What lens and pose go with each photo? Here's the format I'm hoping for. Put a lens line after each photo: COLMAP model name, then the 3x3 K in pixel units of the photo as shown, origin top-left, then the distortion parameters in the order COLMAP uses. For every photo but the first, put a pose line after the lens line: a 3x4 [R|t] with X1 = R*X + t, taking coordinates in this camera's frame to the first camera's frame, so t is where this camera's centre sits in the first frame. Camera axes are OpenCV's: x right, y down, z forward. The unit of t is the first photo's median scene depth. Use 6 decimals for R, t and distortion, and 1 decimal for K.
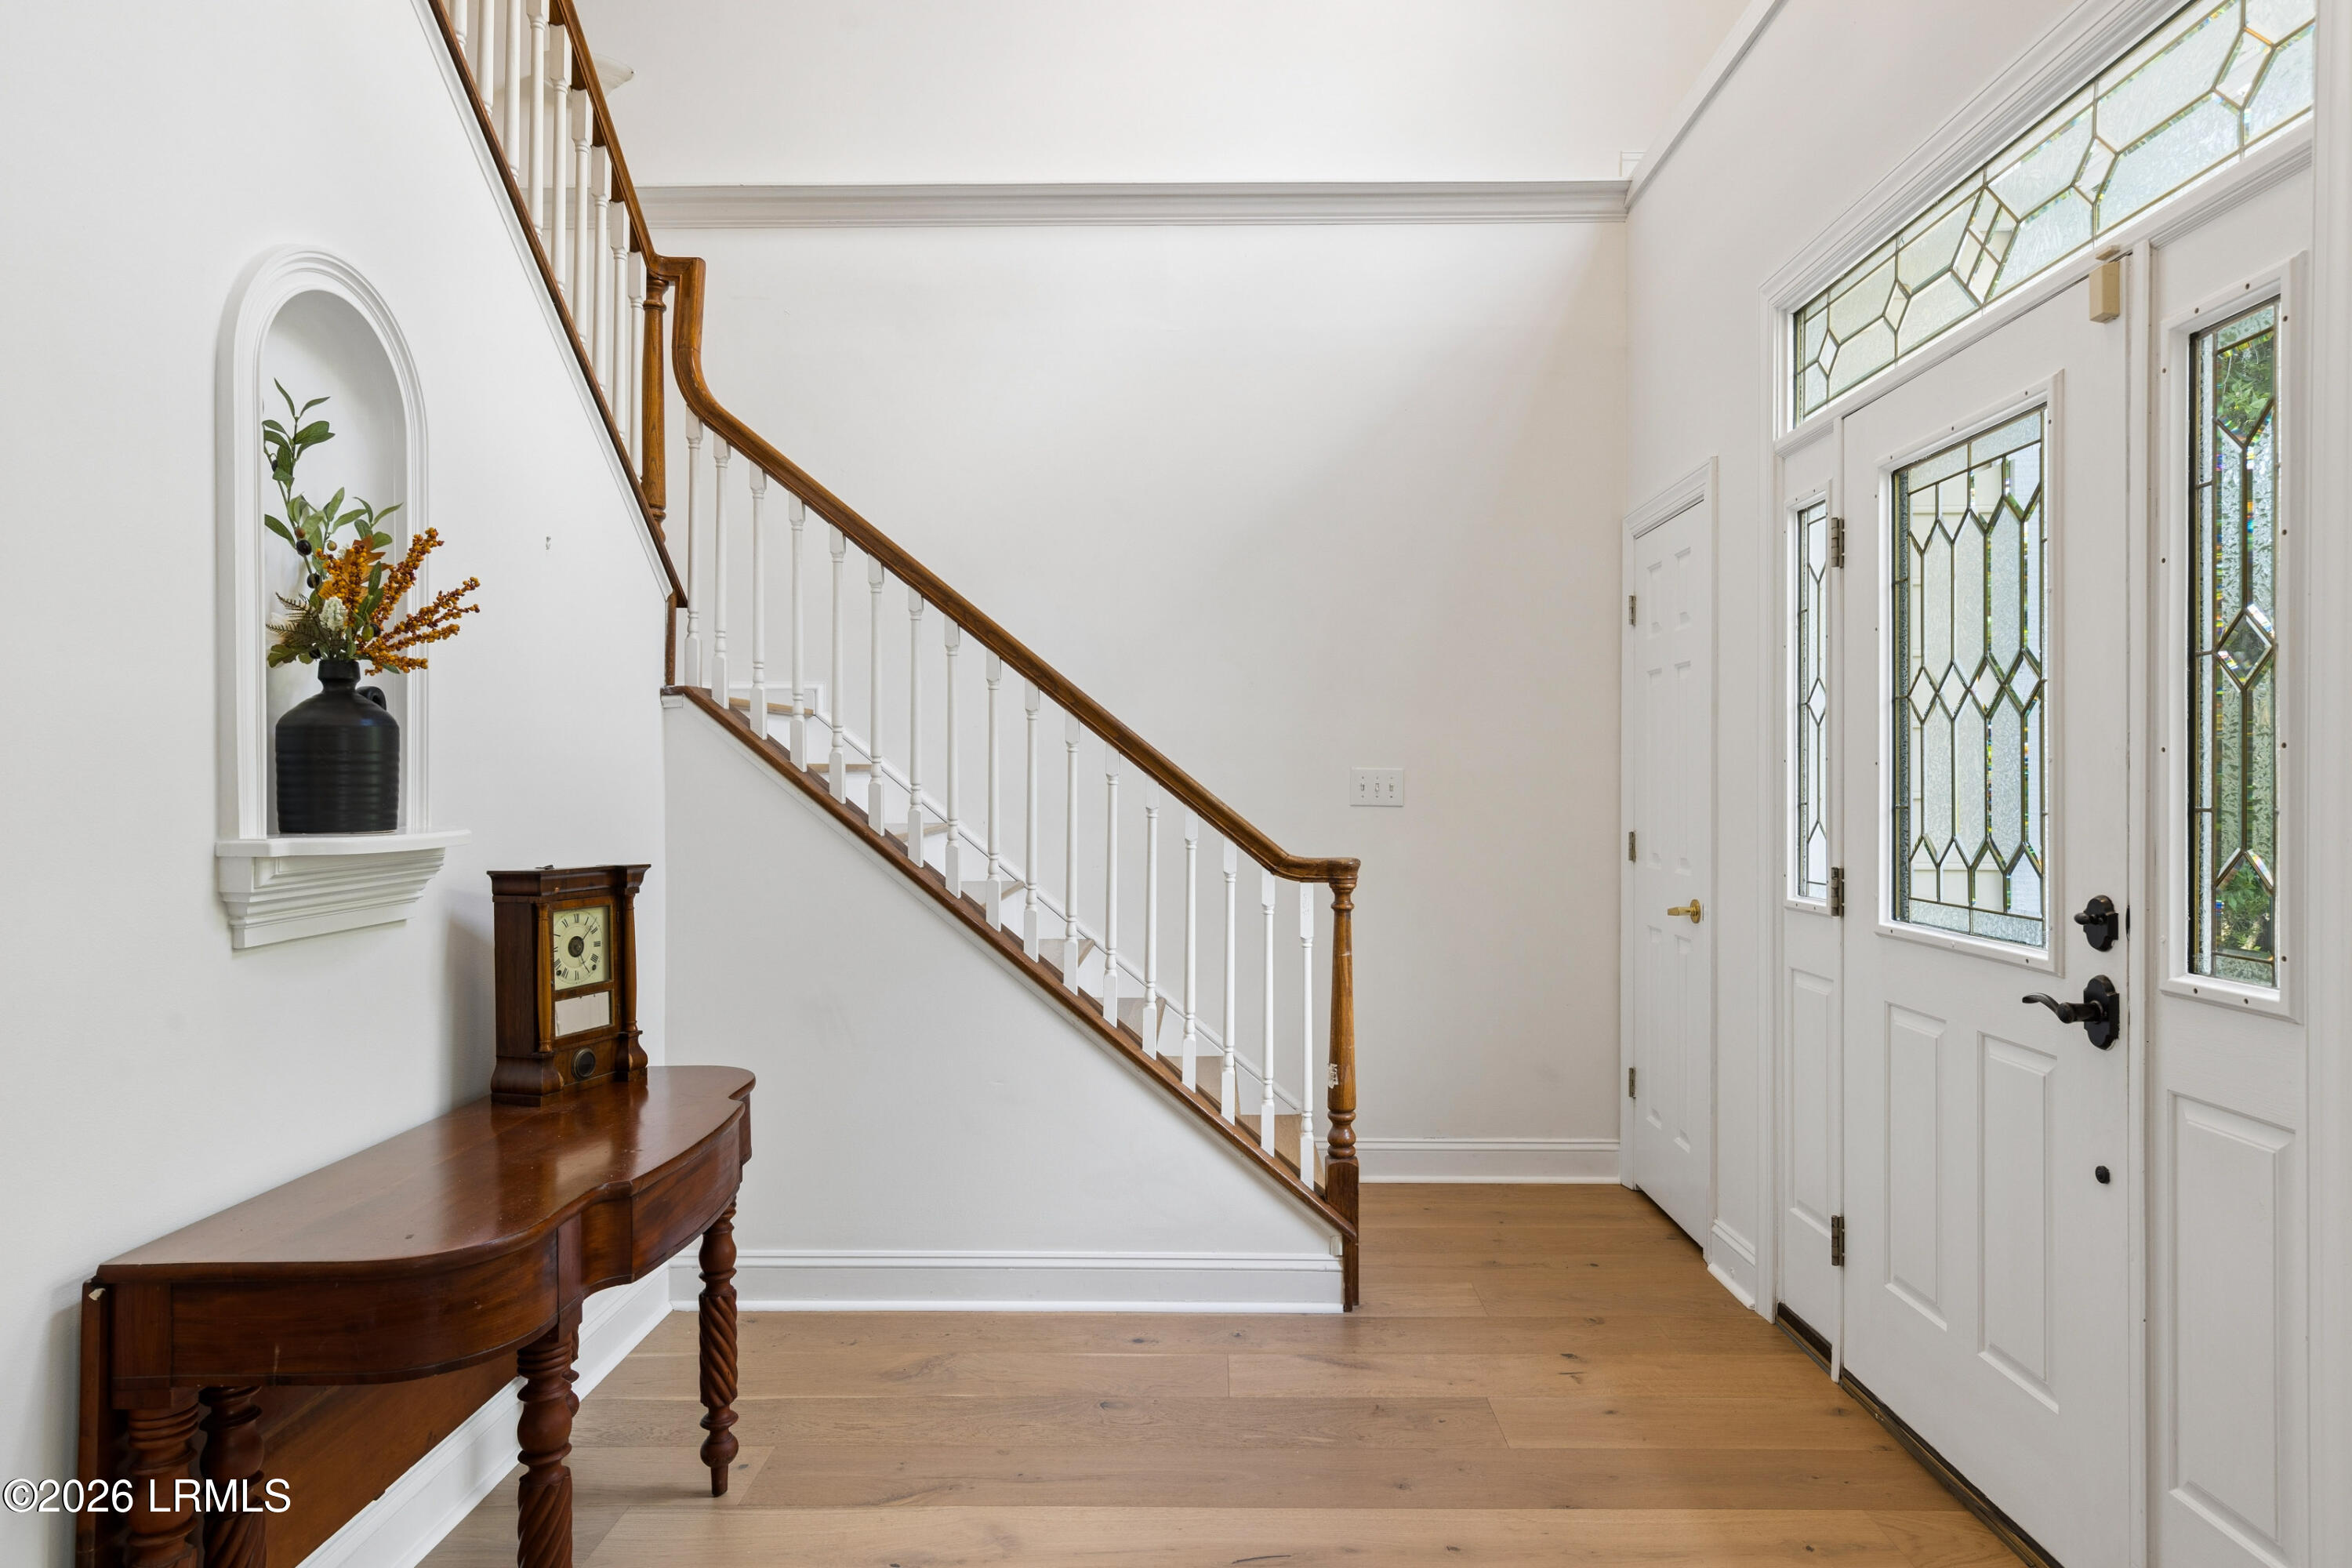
lens RADIAL K [[1306.9, 0, 1175.5], [0, 1306.9, 781.4], [0, 0, 1]] dist [0.023766, 0.001269]
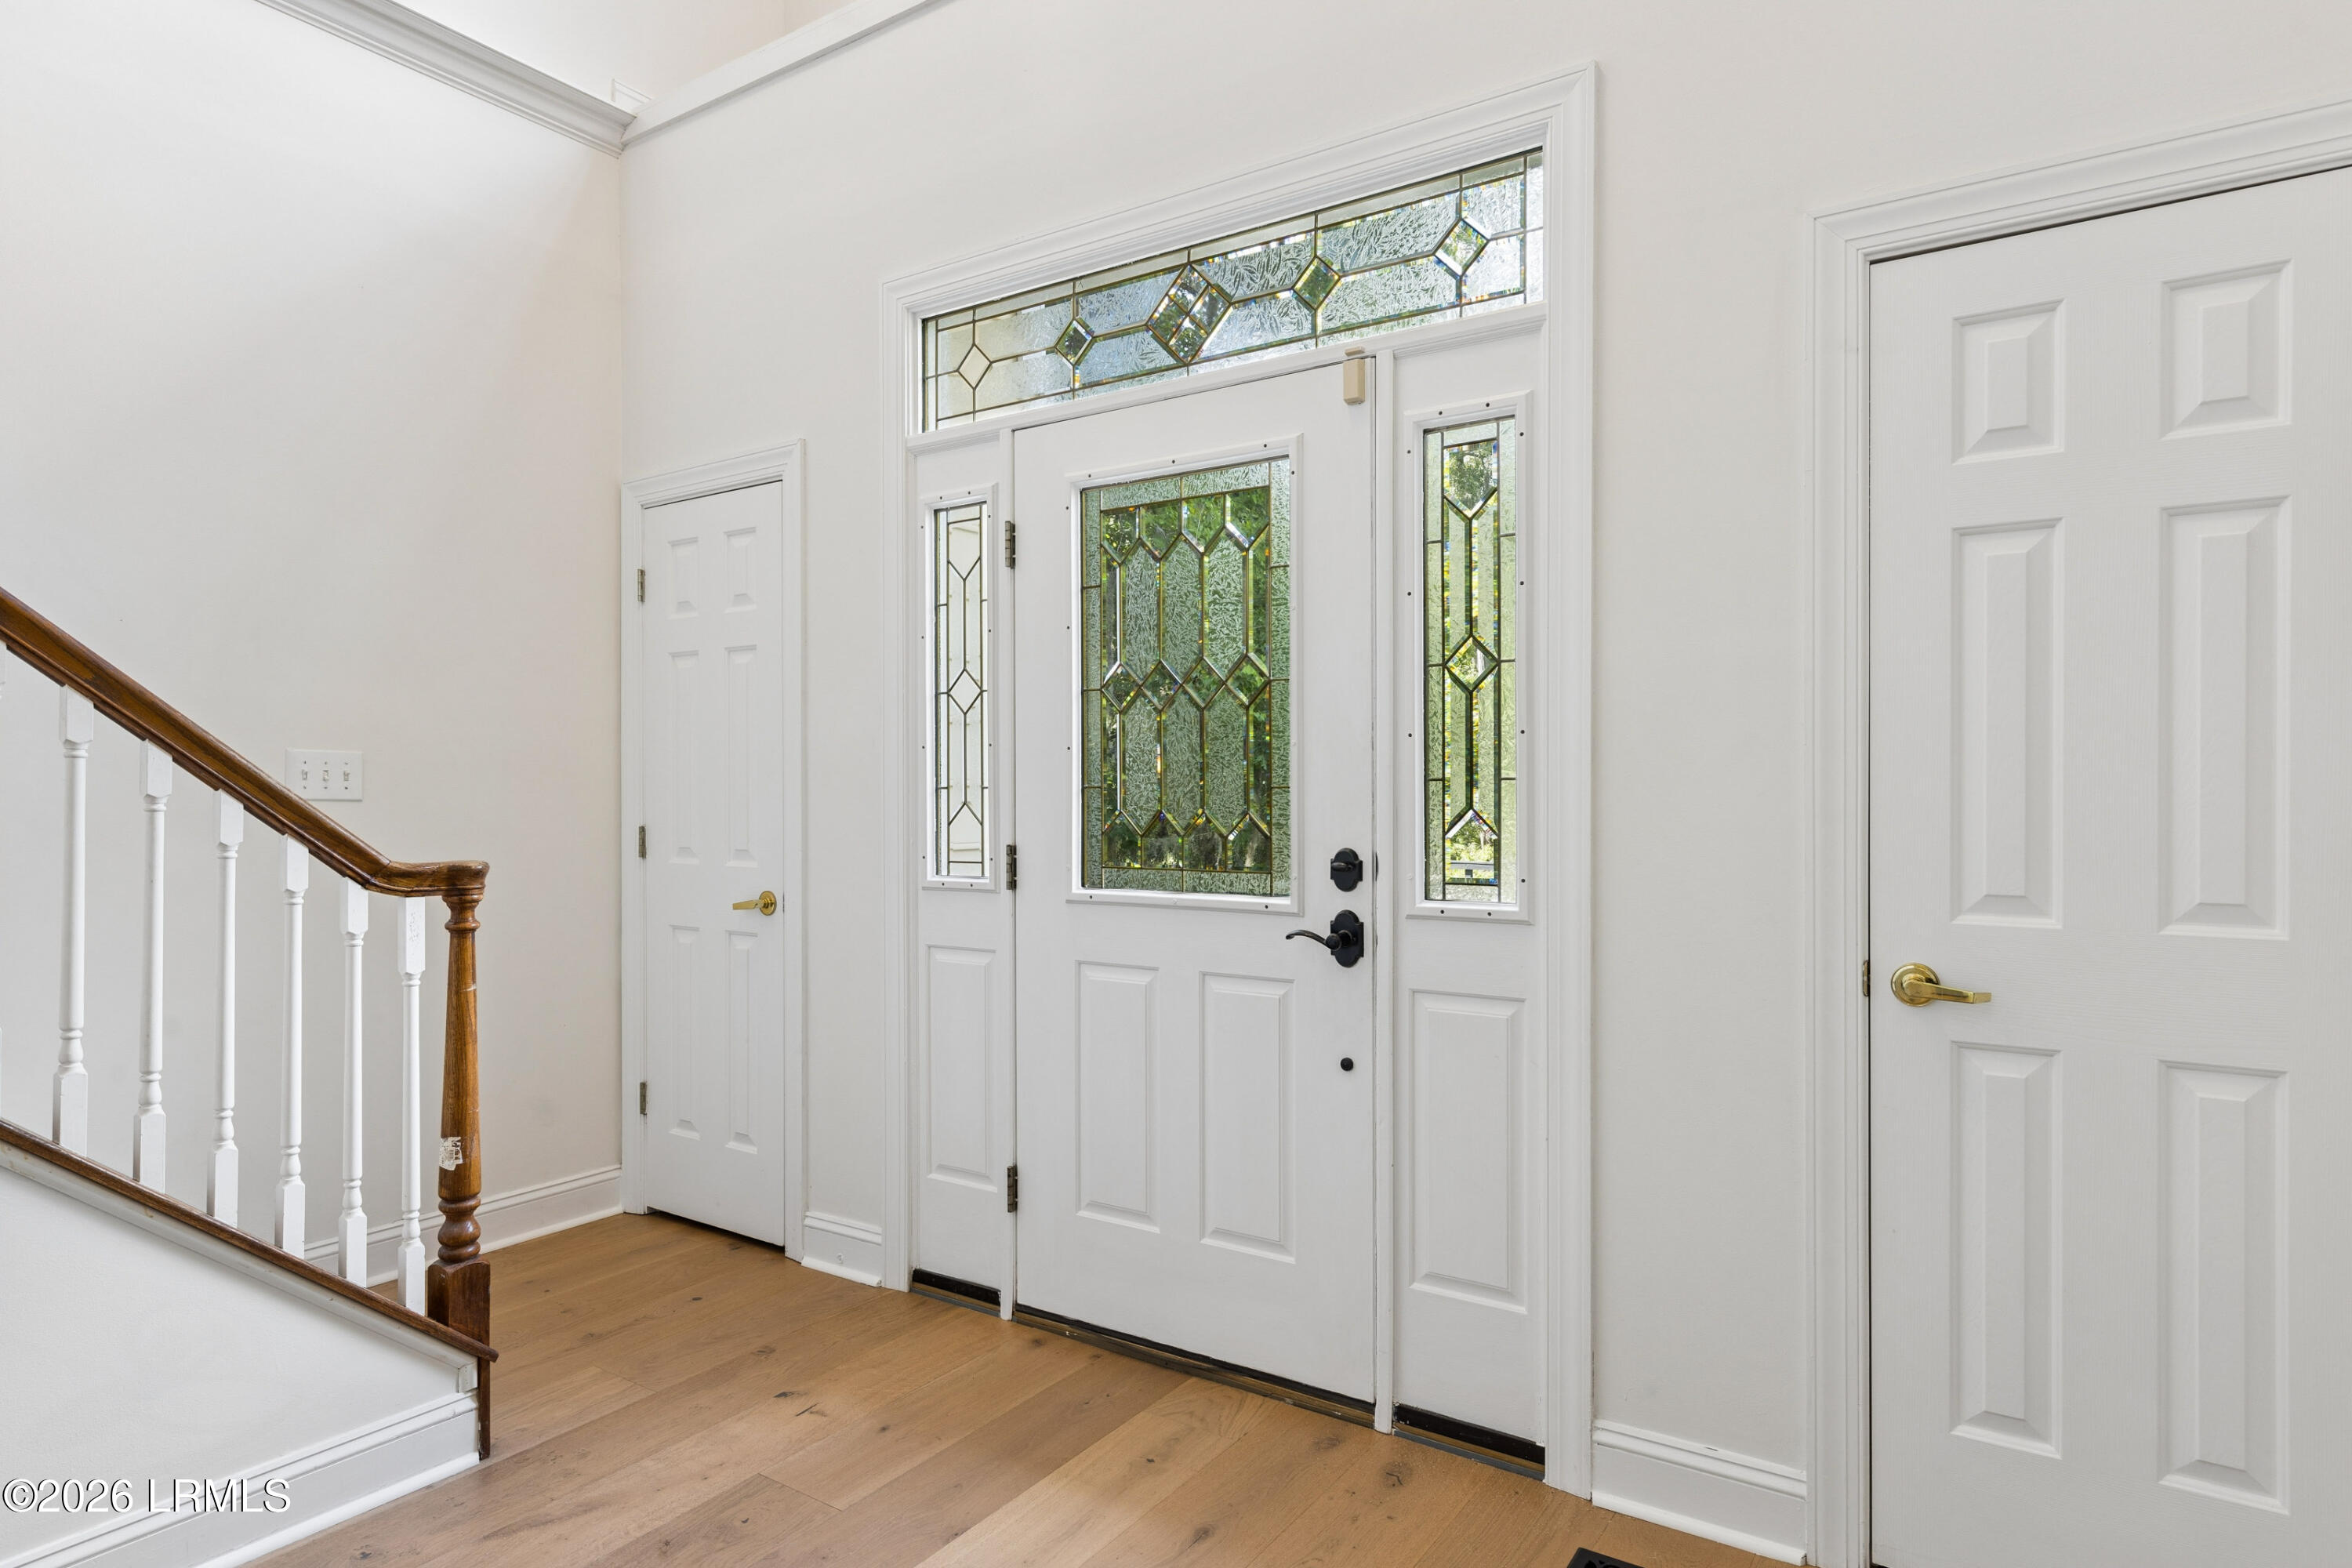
lens RADIAL K [[1306.9, 0, 1100.3], [0, 1306.9, 792.6], [0, 0, 1]] dist [0.023766, 0.001269]
pose [[0.581485, 0.000637, 0.813557, -0.282107], [-0.001249, 0.999999, 0.000110, 0.018909], [-0.813556, -0.001080, 0.581485, 0.267415]]
